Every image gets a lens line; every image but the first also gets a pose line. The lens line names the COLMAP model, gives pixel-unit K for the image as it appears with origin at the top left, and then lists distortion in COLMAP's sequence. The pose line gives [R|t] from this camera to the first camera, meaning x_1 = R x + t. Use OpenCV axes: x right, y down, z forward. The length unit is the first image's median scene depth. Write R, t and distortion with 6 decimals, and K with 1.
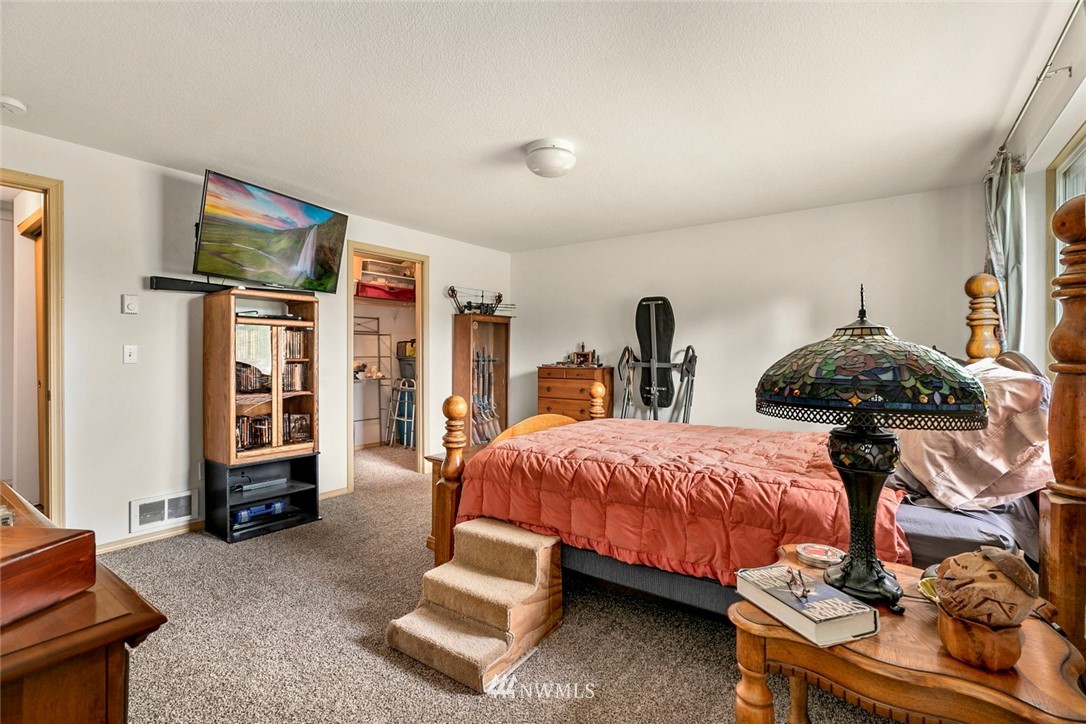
lens RADIAL K [[507.5, 0, 542.5], [0, 507.5, 361.9], [0, 0, 1]] dist [-0.006075, 0.000145]
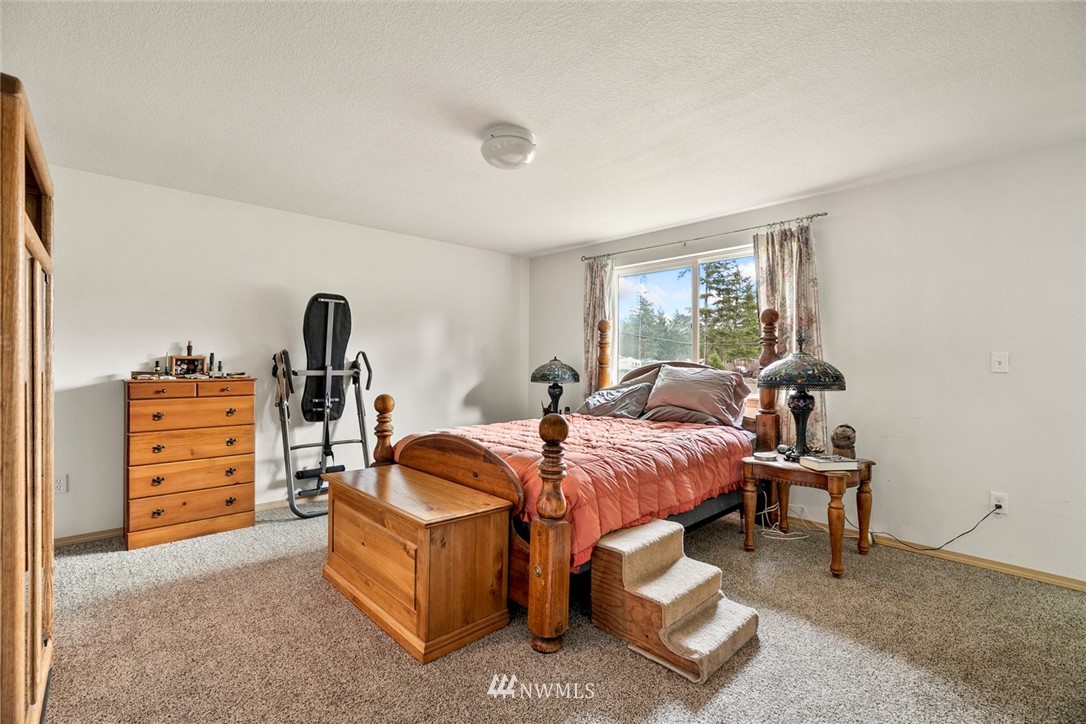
lens RADIAL K [[489.5, 0, 542.7], [0, 489.5, 361.3], [0, 0, 1]] dist [-0.001052, -0.000024]
pose [[0.184446, 0.001245, 0.982842, -0.524402], [0.007543, 0.999968, -0.002683, -0.008653], [-0.982814, 0.007908, 0.184431, 0.478058]]
